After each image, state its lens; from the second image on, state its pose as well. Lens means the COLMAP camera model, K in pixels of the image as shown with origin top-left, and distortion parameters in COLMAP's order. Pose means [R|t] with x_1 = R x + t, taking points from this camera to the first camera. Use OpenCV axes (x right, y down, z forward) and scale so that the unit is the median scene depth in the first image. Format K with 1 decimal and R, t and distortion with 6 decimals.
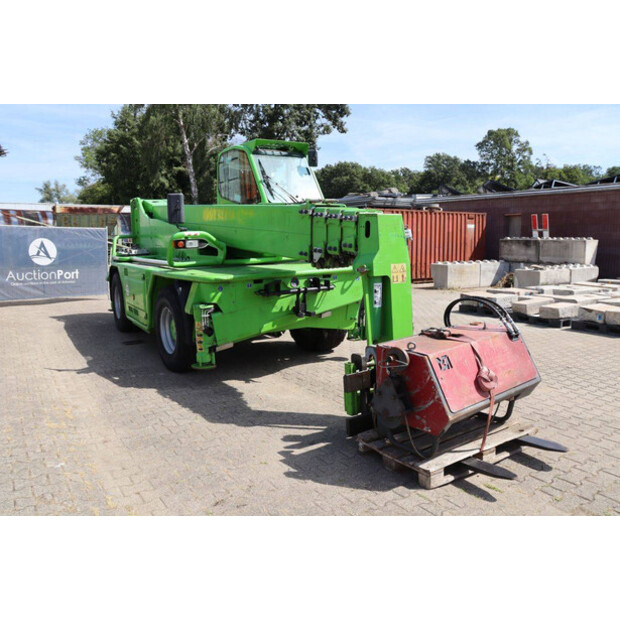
lens RADIAL K [[508.0, 0, 343.1], [0, 508.0, 308.1], [0, 0, 1]] dist [-0.093319, 0.021490]
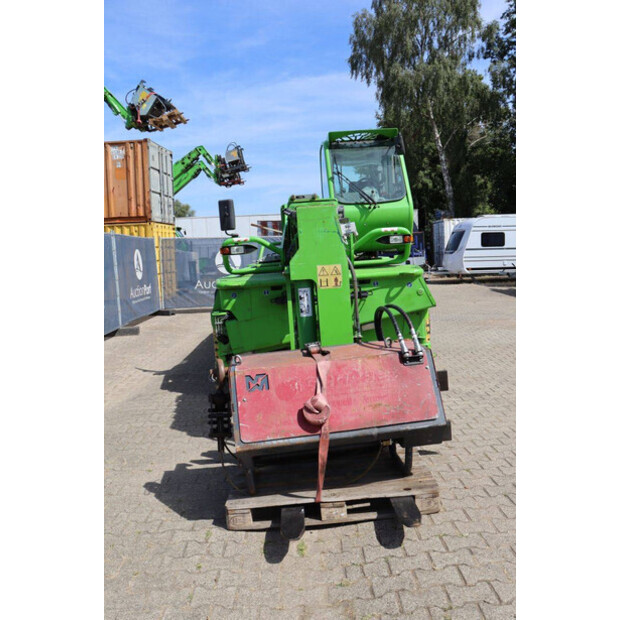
lens RADIAL K [[583.9, 0, 343.6], [0, 583.9, 305.0], [0, 0, 1]] dist [-0.090382, 0.000000]
pose [[0.852929, 0.011477, -0.521900, 0.498082], [-0.027131, 0.999382, -0.022362, -0.000944], [0.521321, 0.033233, 0.852713, 0.156780]]
